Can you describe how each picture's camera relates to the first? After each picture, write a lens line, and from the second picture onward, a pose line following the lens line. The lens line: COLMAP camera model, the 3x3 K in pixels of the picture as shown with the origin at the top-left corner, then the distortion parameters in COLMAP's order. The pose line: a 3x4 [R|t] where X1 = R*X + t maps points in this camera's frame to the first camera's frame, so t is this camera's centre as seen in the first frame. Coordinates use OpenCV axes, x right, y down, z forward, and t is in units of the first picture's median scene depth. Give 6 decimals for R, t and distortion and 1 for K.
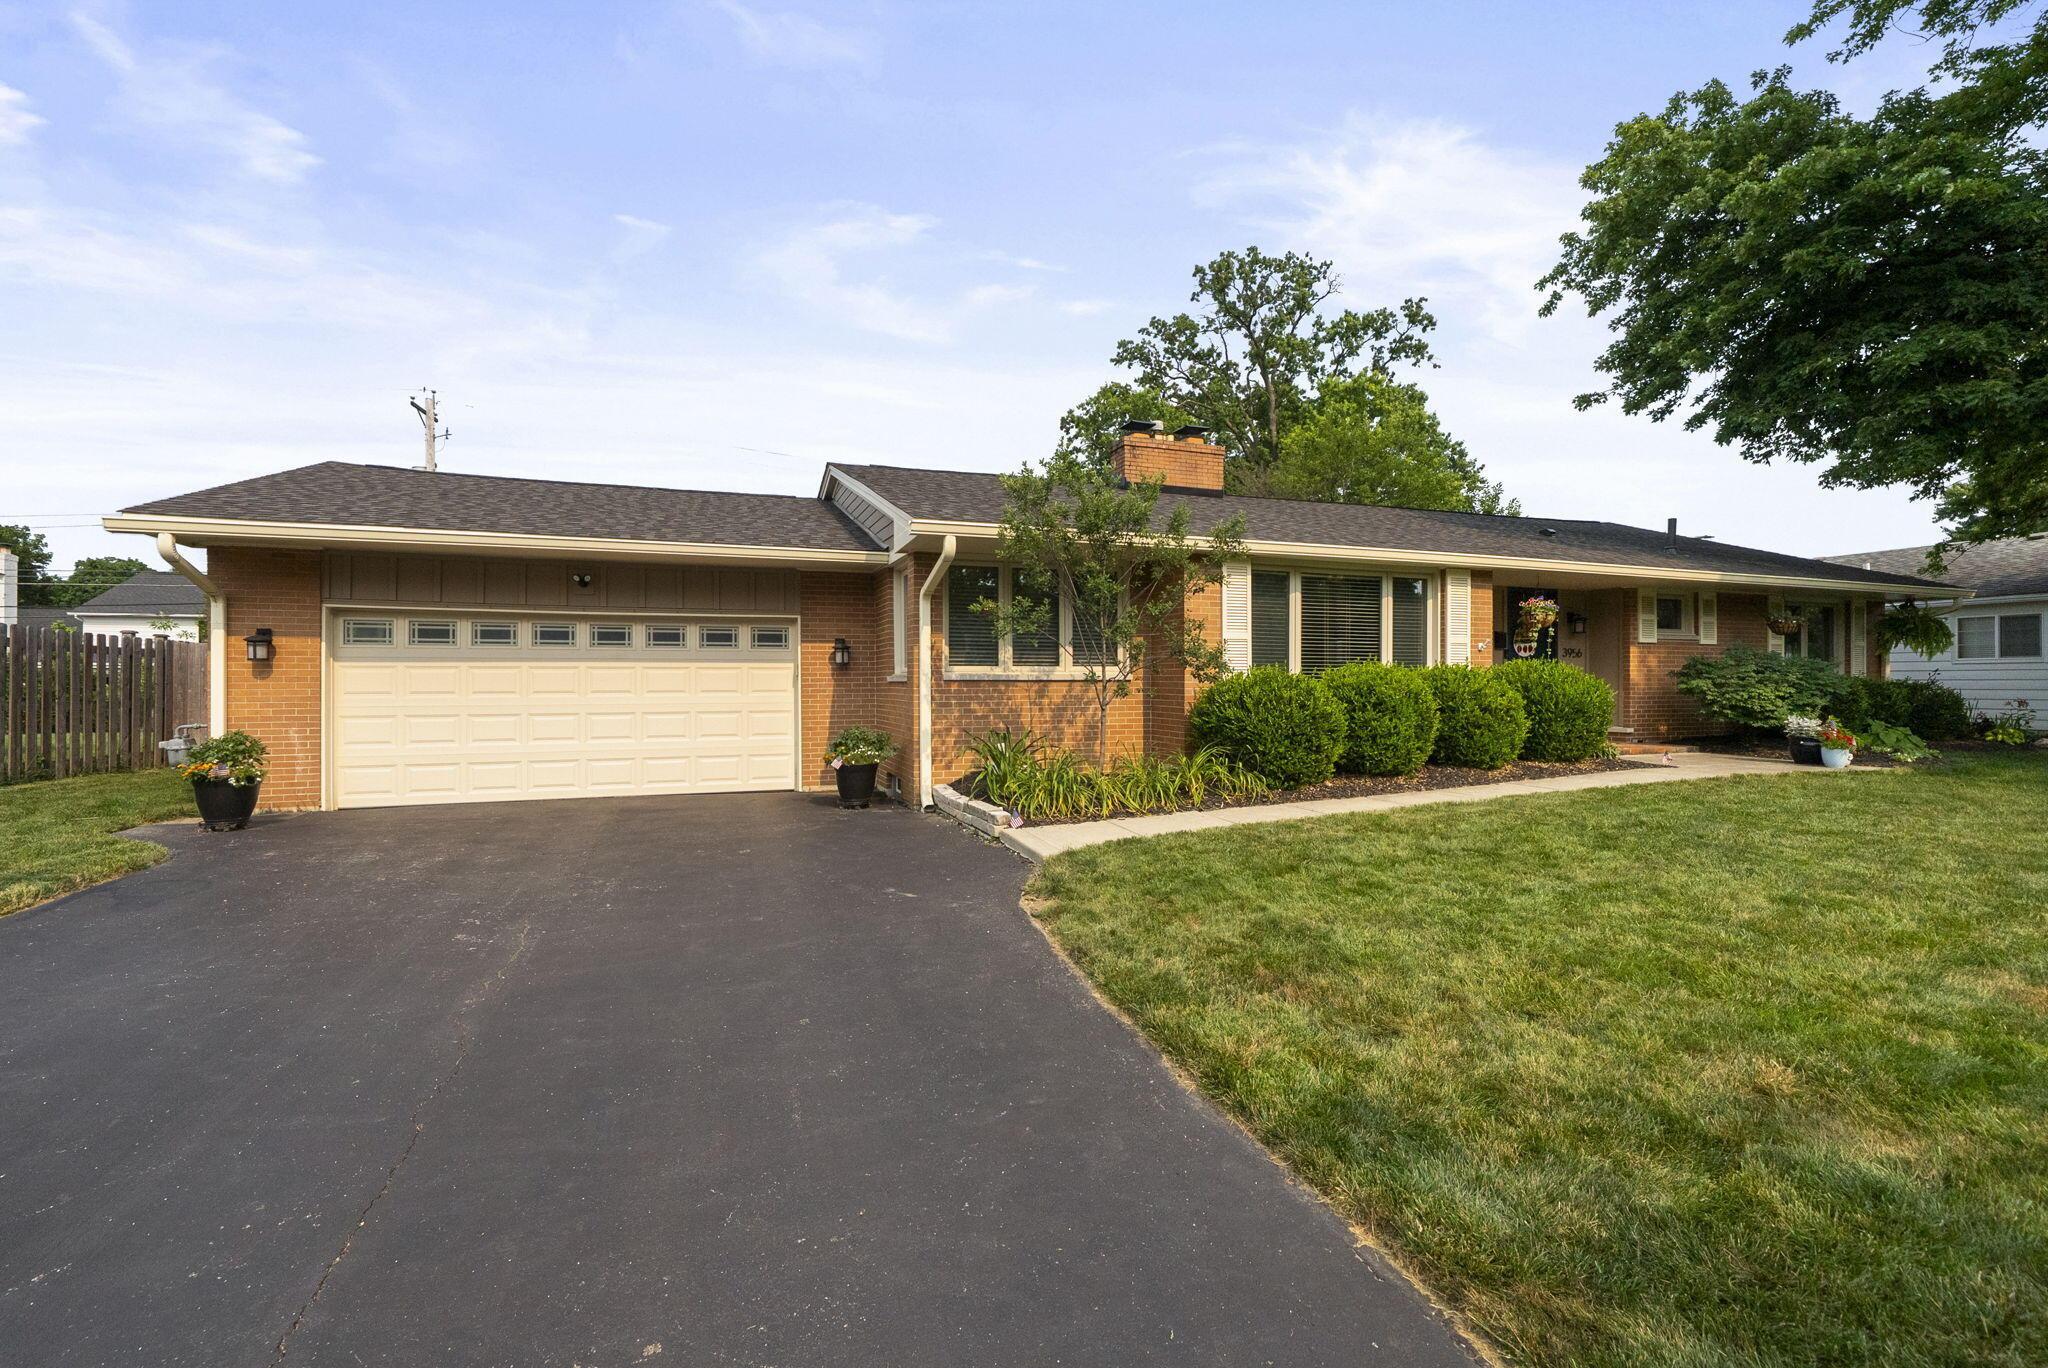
lens RADIAL K [[835.9, 0, 1025.4], [0, 835.9, 672.1], [0, 0, 1]] dist [-0.002172, -0.000172]
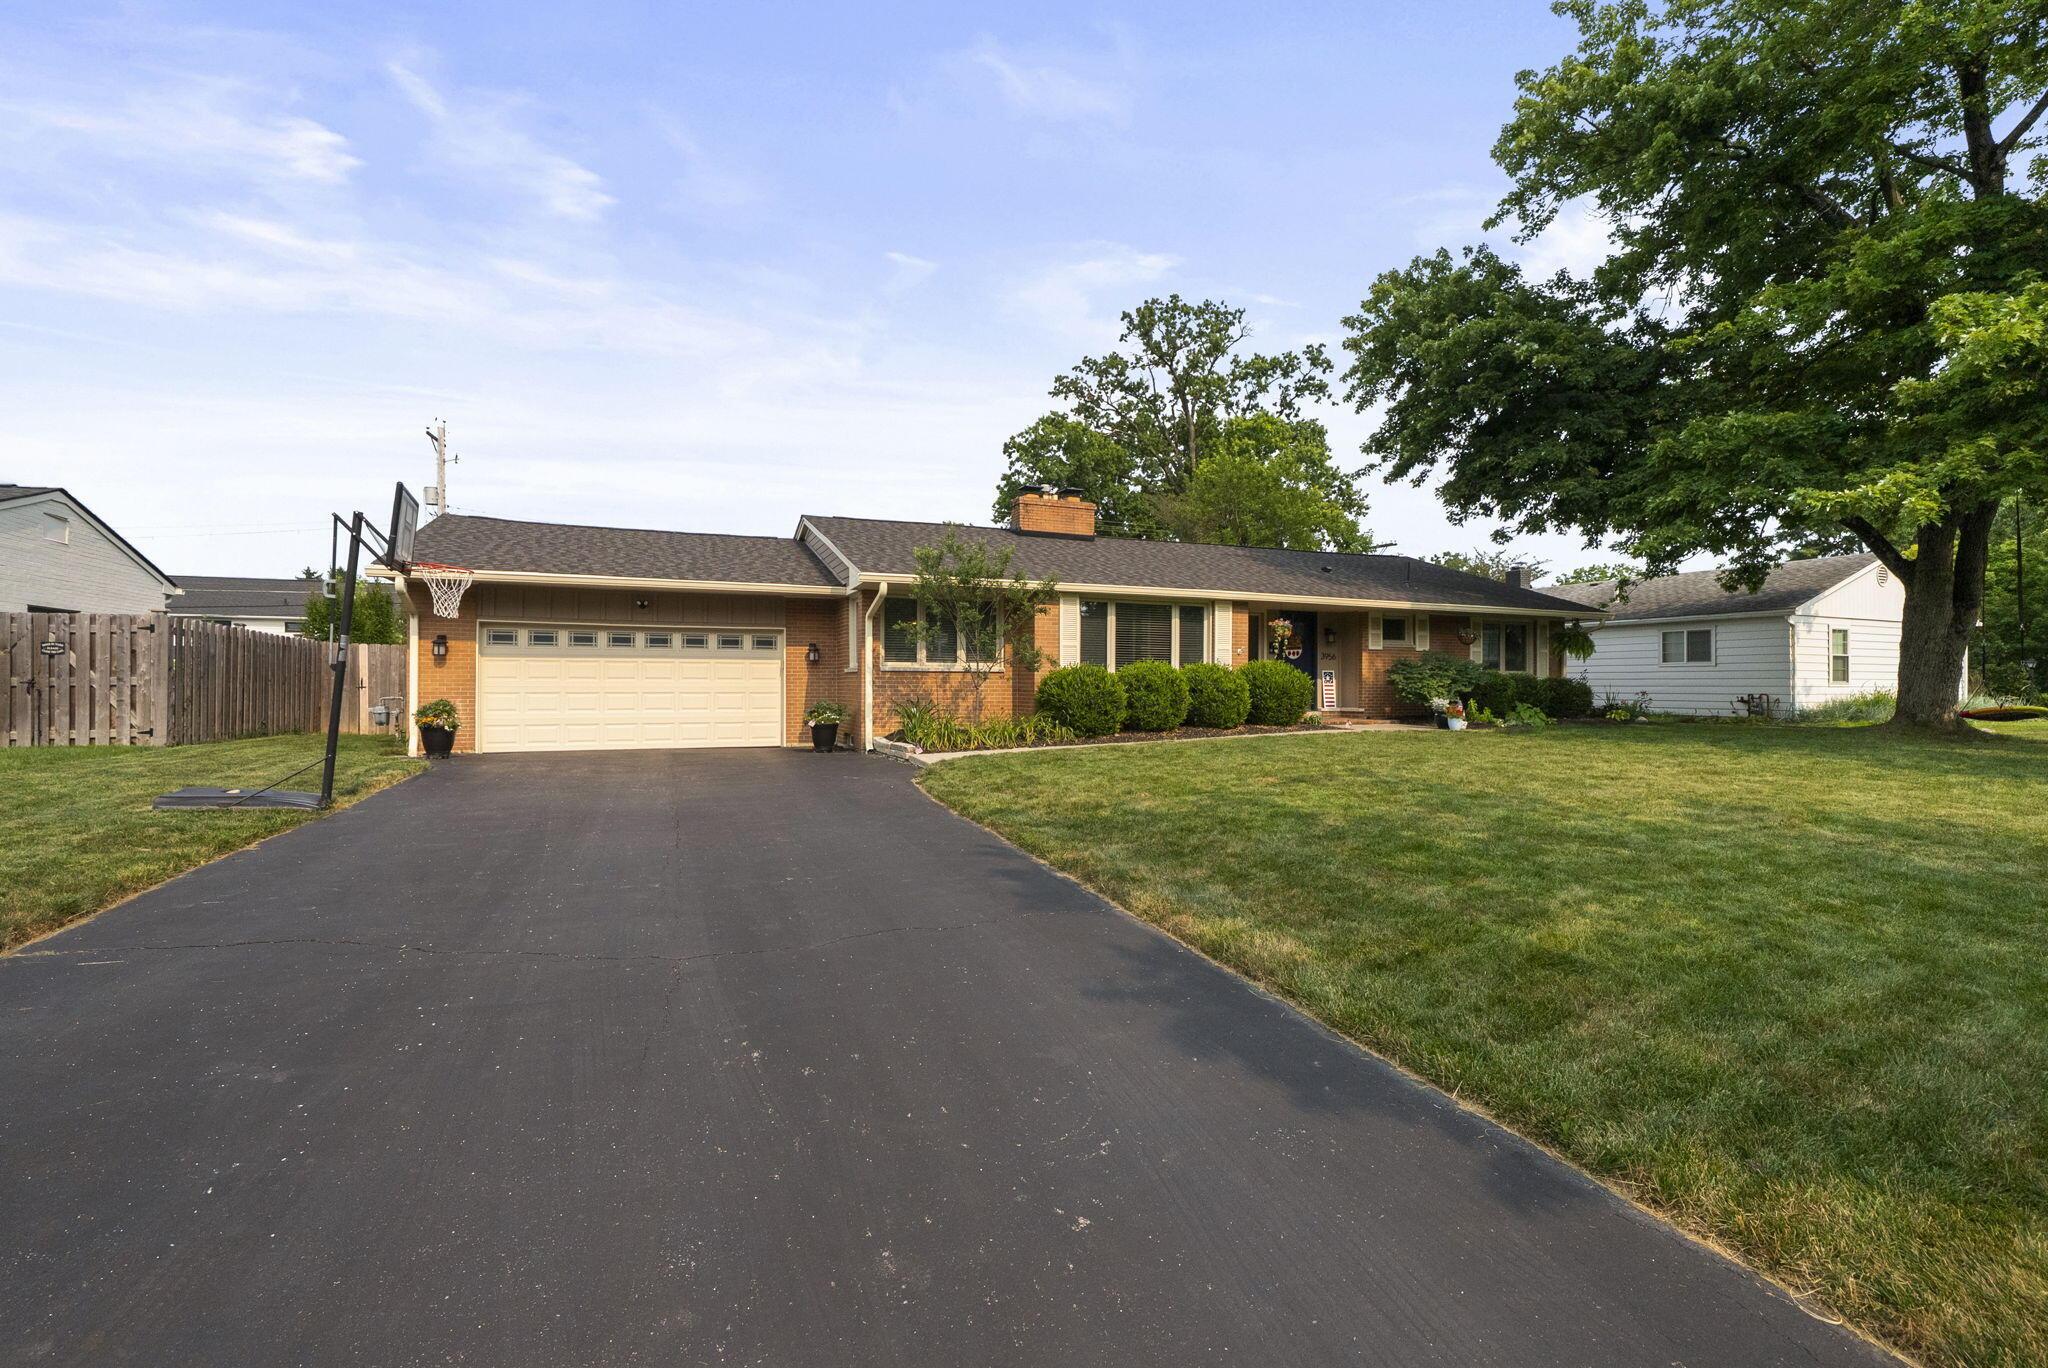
lens RADIAL K [[817.1, 0, 1015.9], [0, 817.1, 677.2], [0, 0, 1]] dist [-0.001910, -0.000531]
pose [[0.999116, 0.005167, 0.041722, 0.018748], [-0.005345, 0.999977, 0.004154, 0.002746], [-0.041700, -0.004373, 0.999121, -0.111109]]
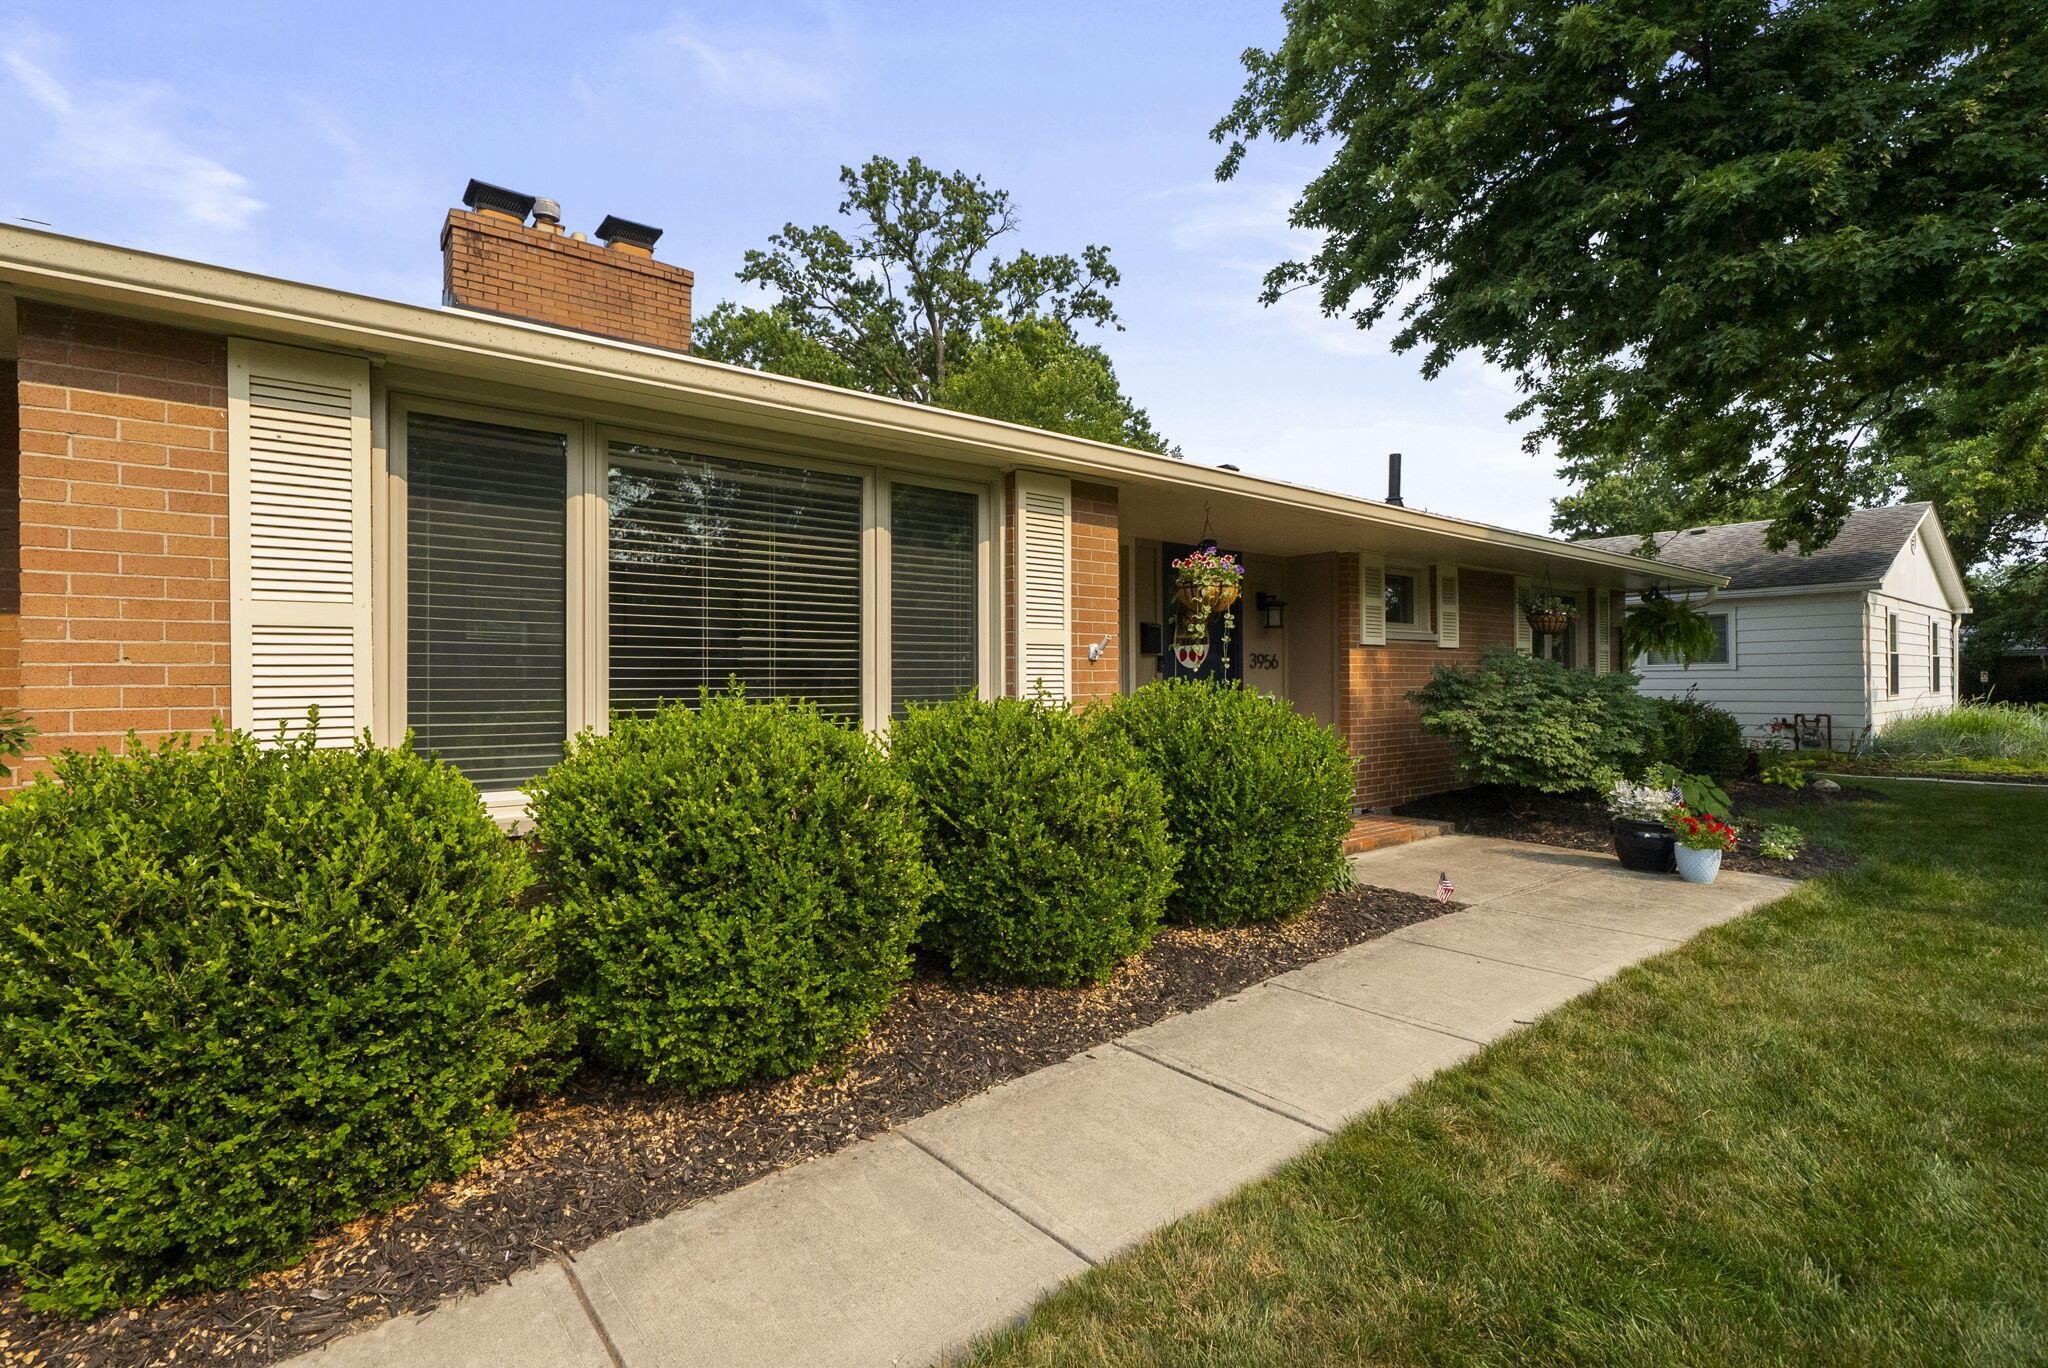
lens RADIAL K [[941.4, 0, 1003.4], [0, 941.4, 659.7], [0, 0, 1]] dist [-0.000264, -0.000067]
pose [[0.950073, 0.000583, 0.312026, 0.081157], [0.004292, 0.999879, -0.014939, -0.004531], [-0.311997, 0.015532, 0.949956, 0.126924]]
